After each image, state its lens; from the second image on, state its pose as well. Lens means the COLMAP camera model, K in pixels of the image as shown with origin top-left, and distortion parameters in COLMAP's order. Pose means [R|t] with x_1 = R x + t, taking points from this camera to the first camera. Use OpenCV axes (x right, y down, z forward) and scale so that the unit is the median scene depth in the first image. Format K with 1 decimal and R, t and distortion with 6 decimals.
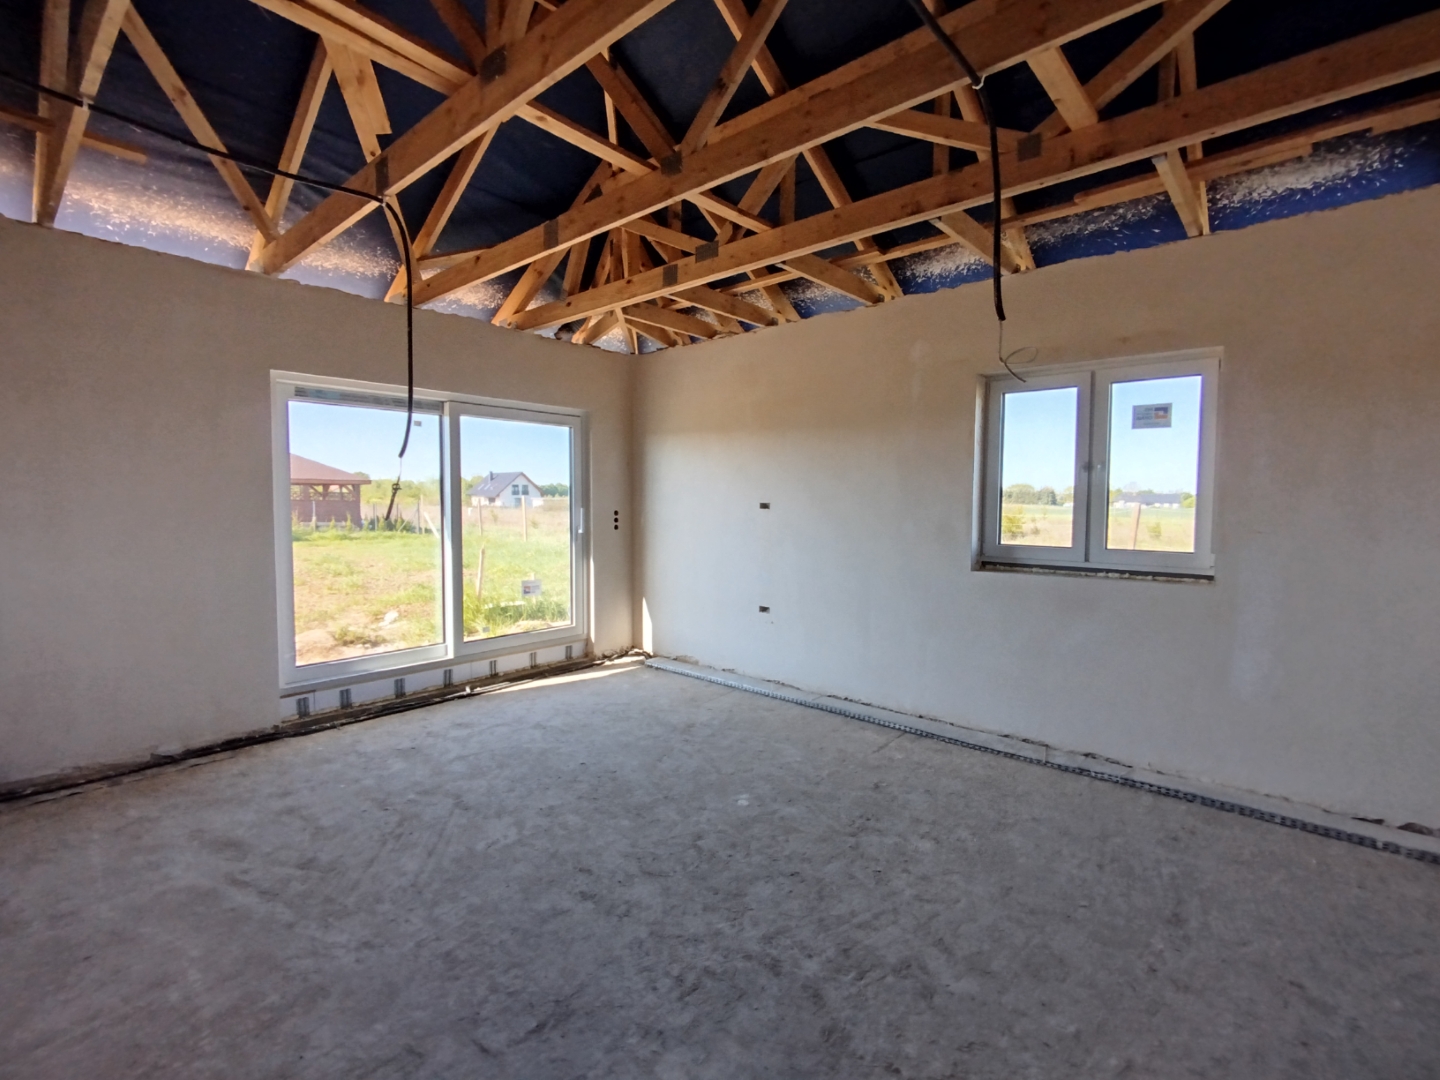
lens RADIAL K [[678.7, 0, 725.4], [0, 678.7, 533.9], [0, 0, 1]] dist [-0.004567, -0.000212]
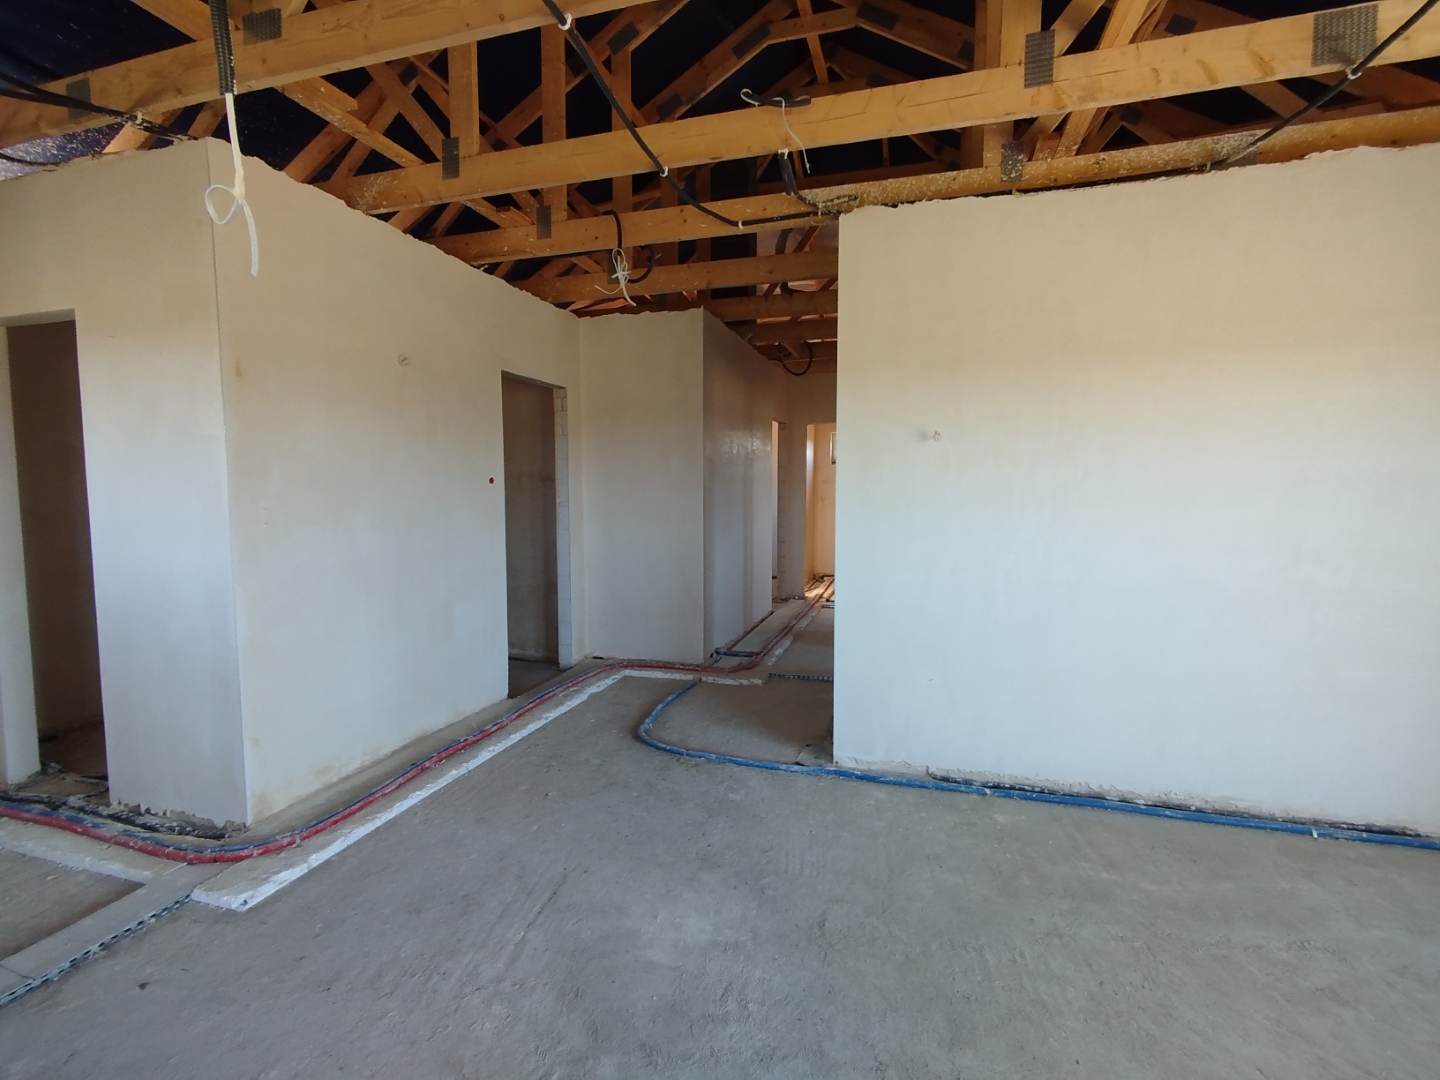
lens RADIAL K [[678.7, 0, 716.7], [0, 678.7, 536.7], [0, 0, 1]] dist [-0.004567, -0.000212]
pose [[-0.912678, 0.031609, -0.407455, 0.300032], [-0.028400, 0.989689, 0.140391, -0.084853], [0.407691, 0.139704, -0.902370, 1.629124]]
